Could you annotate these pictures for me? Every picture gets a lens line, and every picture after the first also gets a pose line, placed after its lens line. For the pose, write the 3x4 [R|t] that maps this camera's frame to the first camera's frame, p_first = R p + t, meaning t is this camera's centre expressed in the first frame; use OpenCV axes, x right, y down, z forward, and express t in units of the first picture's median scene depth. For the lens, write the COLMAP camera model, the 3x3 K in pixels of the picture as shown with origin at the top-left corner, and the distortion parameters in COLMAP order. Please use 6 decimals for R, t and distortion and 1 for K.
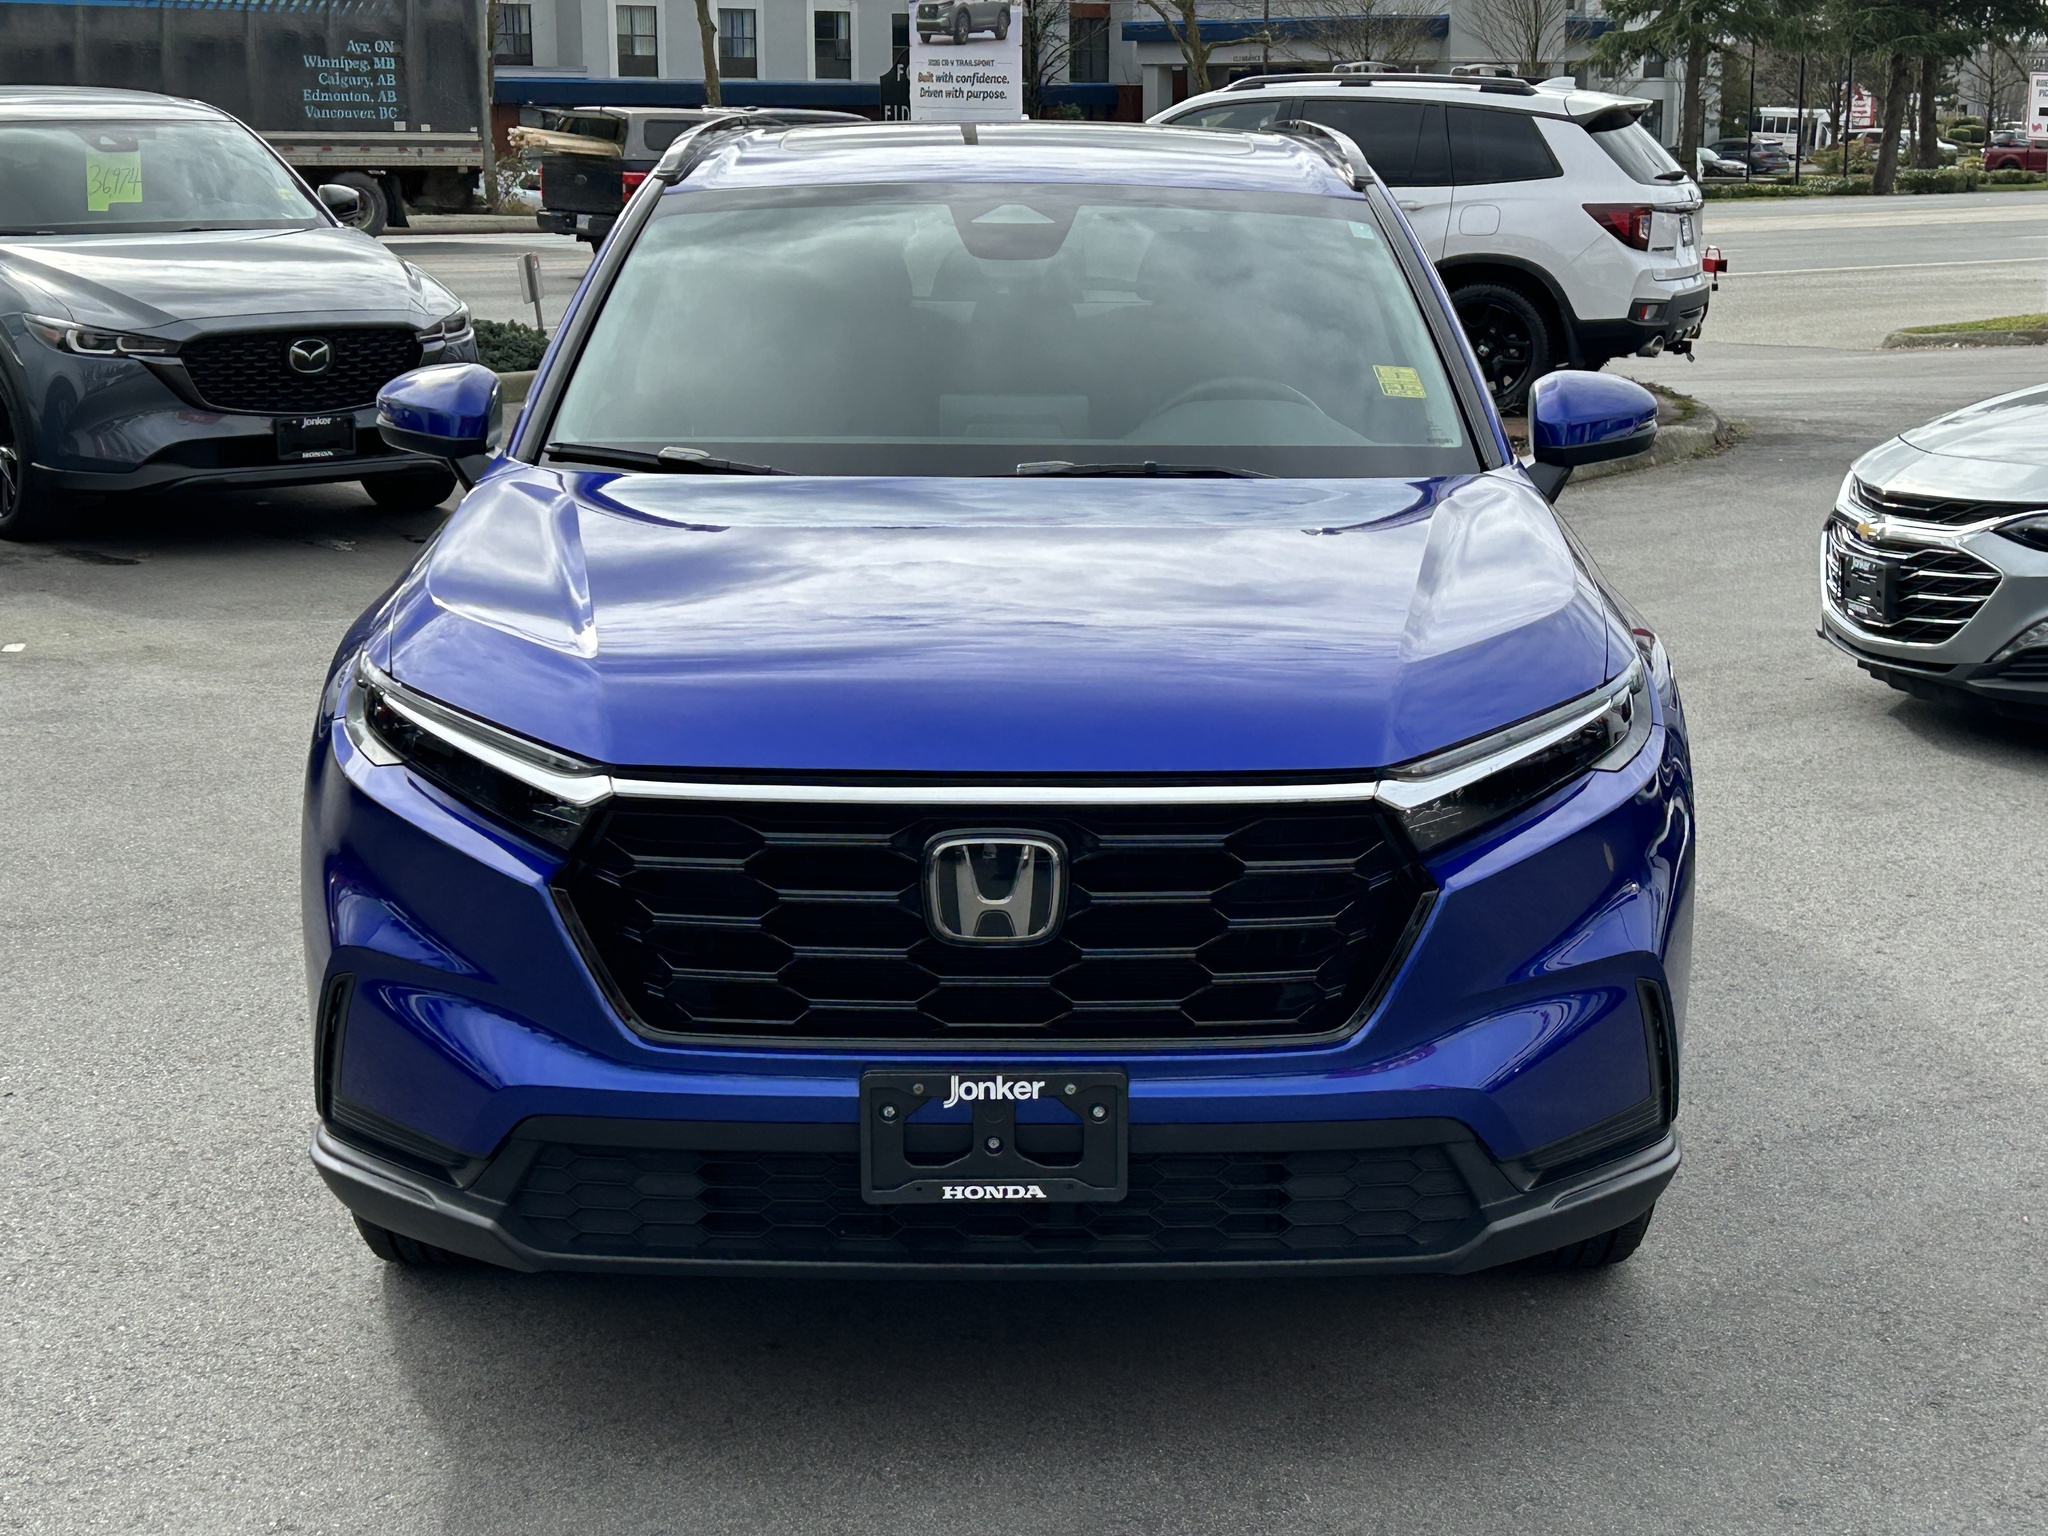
lens RADIAL K [[3142.1, 0, 1080.8], [0, 3142.1, 765.0], [0, 0, 1]] dist [0.264300, -1.070261]
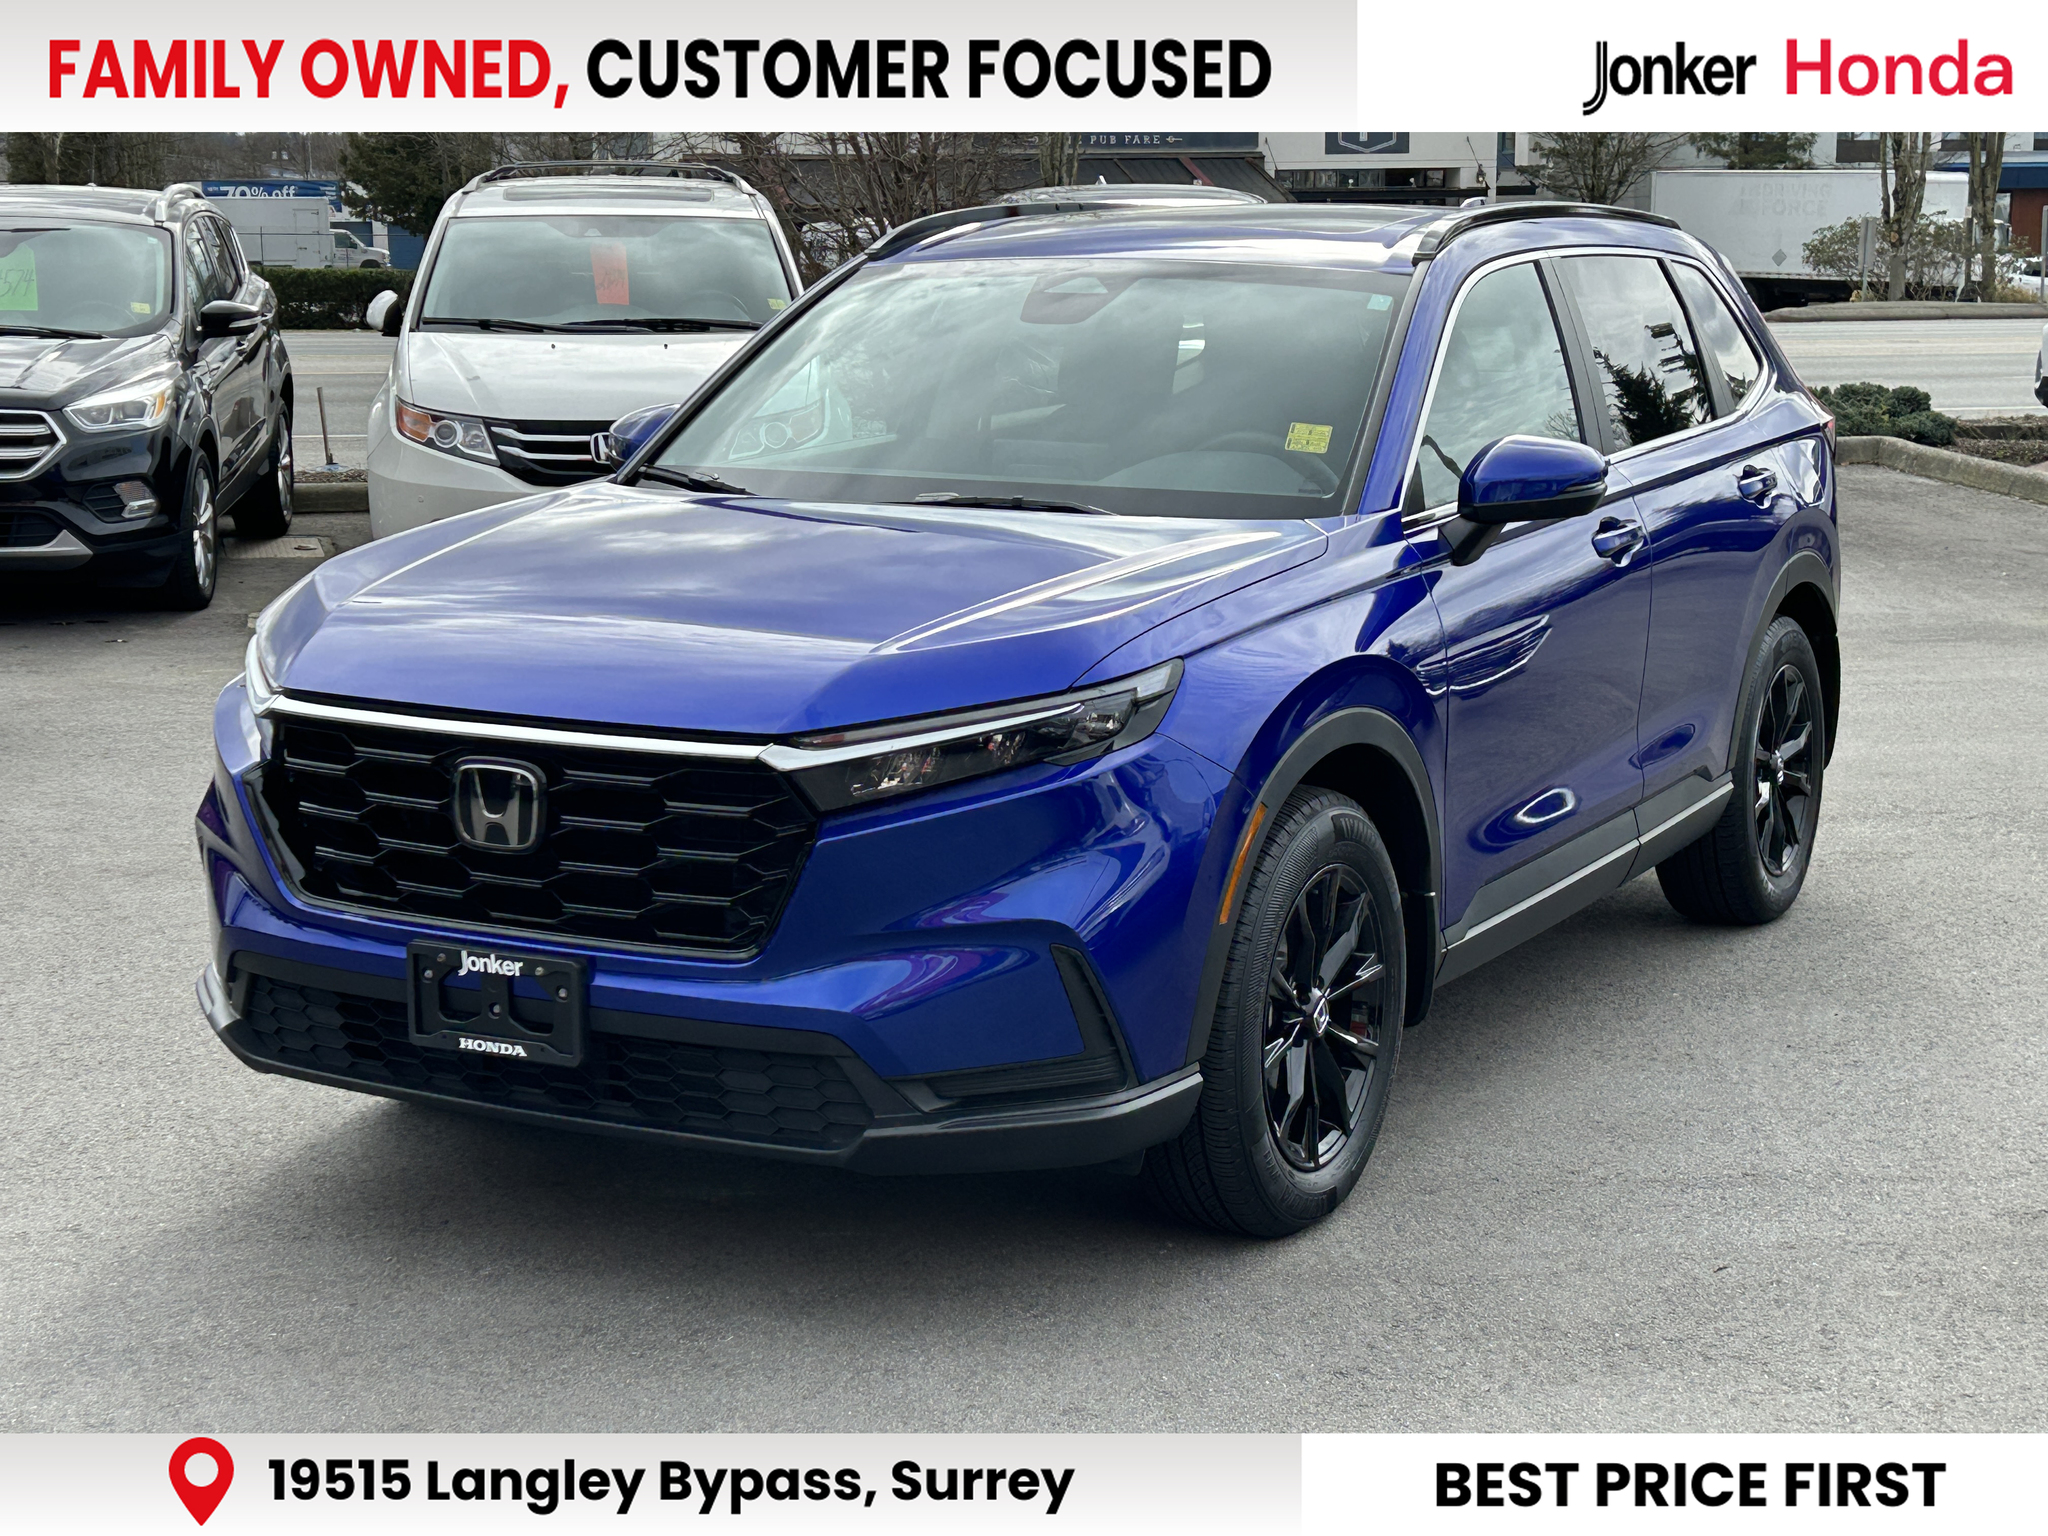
lens RADIAL K [[3142.1, 0, 1080.8], [0, 3142.1, 765.0], [0, 0, 1]] dist [0.264300, -1.070261]
pose [[0.884636, 0.082650, -0.458899, 0.742199], [-0.094083, 0.995562, -0.002062, 0.003612], [0.456692, 0.044999, 0.888486, -0.022576]]
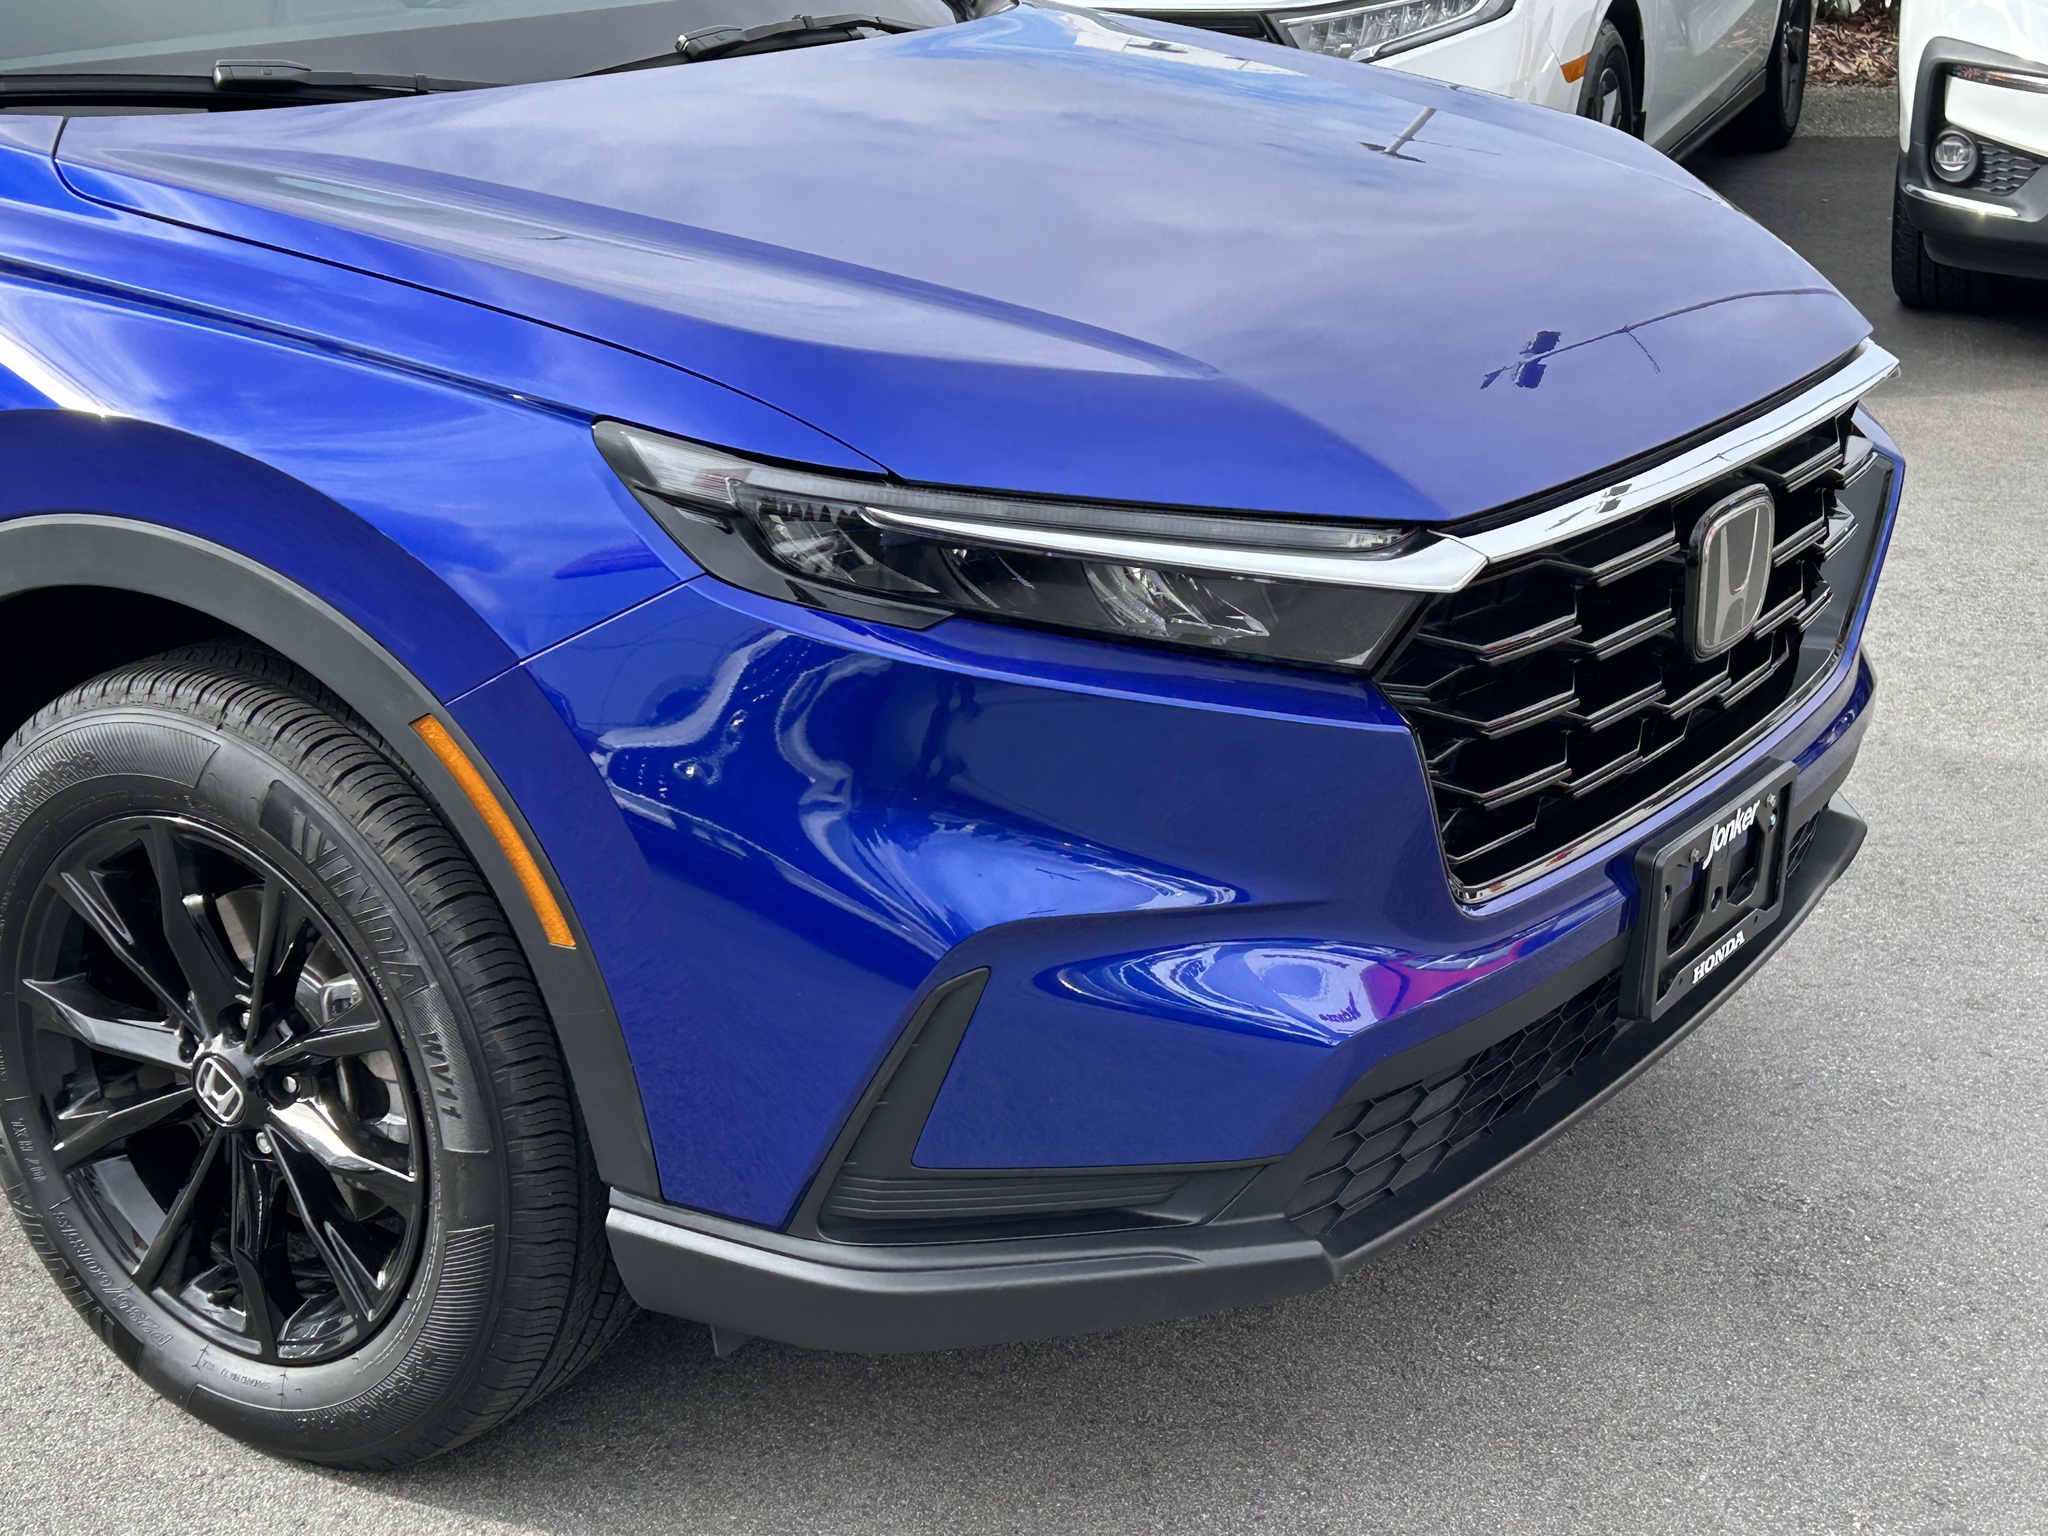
lens RADIAL K [[3142.1, 0, 1080.8], [0, 3142.1, 765.0], [0, 0, 1]] dist [0.264300, -1.070261]
pose [[0.551903, -0.269458, 0.789174, -0.714484], [0.146488, 0.962967, 0.226353, -0.110062], [-0.820941, -0.009321, 0.570937, 0.671857]]
